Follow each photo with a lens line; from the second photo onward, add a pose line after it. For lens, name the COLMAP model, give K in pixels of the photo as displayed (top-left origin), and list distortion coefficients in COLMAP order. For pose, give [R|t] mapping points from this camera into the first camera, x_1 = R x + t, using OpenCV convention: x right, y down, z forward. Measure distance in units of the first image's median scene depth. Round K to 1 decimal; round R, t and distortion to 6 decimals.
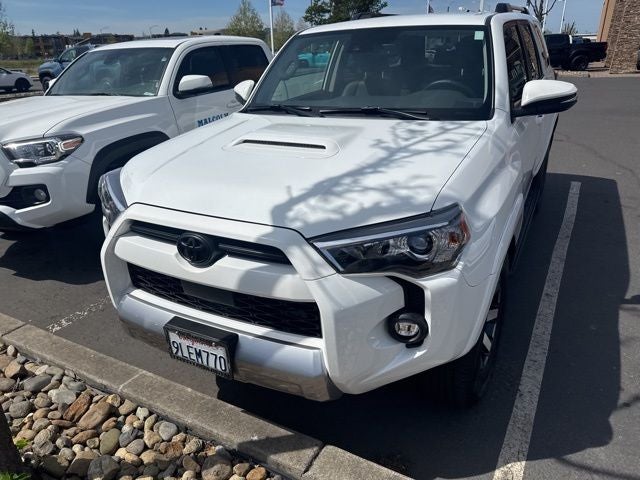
lens RADIAL K [[451.0, 0, 321.9], [0, 451.0, 238.1], [0, 0, 1]] dist [0.012215, -0.014074]
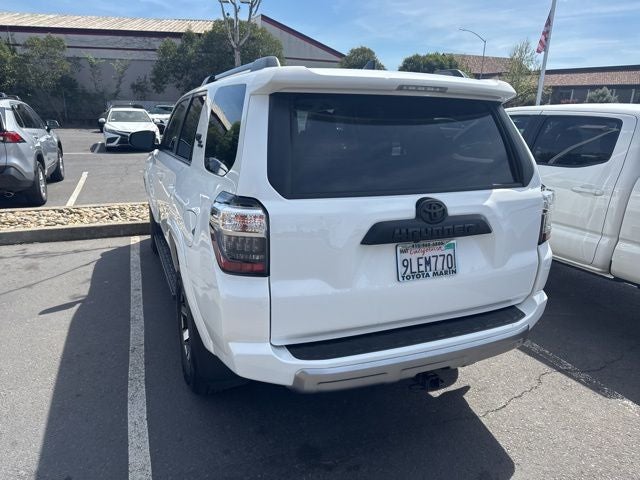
lens RADIAL K [[451.0, 0, 315.1], [0, 451.0, 249.8], [0, 0, 1]] dist [0.012215, -0.014074]
pose [[-0.625484, 0.269746, -0.732125, 1.792714], [-0.289986, 0.790751, 0.539092, -1.343901], [0.724347, 0.549499, -0.416380, 3.000923]]
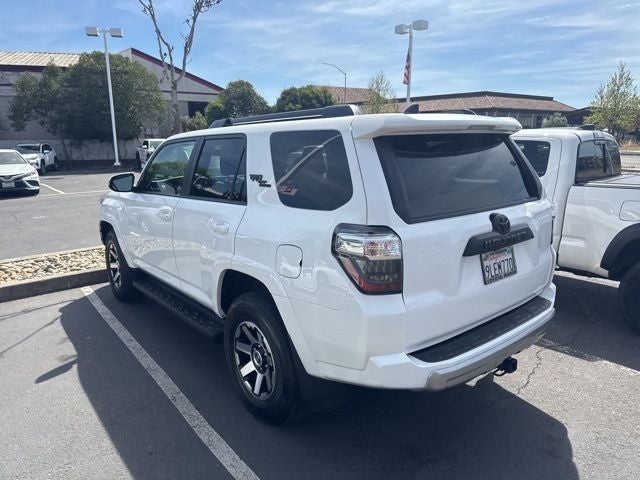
lens RADIAL K [[451.0, 0, 318.3], [0, 451.0, 245.2], [0, 0, 1]] dist [0.012215, -0.014074]
pose [[-0.378743, 0.271995, -0.884631, 2.152625], [-0.320497, 0.858152, 0.401070, -1.235742], [0.868237, 0.435425, -0.237846, 2.624753]]
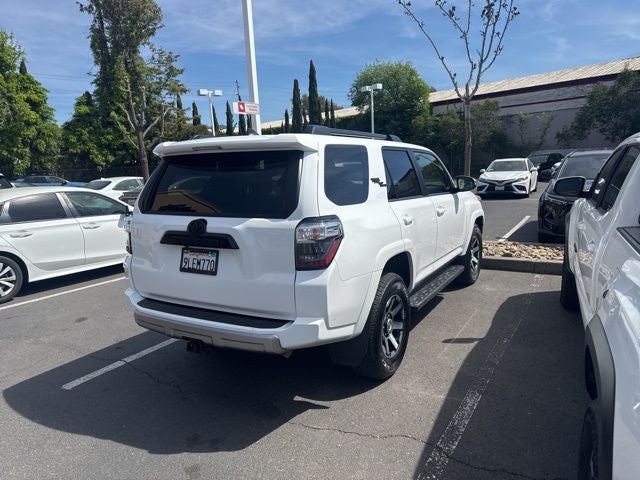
lens RADIAL K [[451.0, 0, 319.9], [0, 451.0, 246.1], [0, 0, 1]] dist [0.012215, -0.014074]
pose [[-0.994317, 0.091467, 0.054479, 0.439811], [0.106398, 0.835964, 0.538371, -1.652031], [0.003701, 0.541108, -0.840945, 3.987659]]
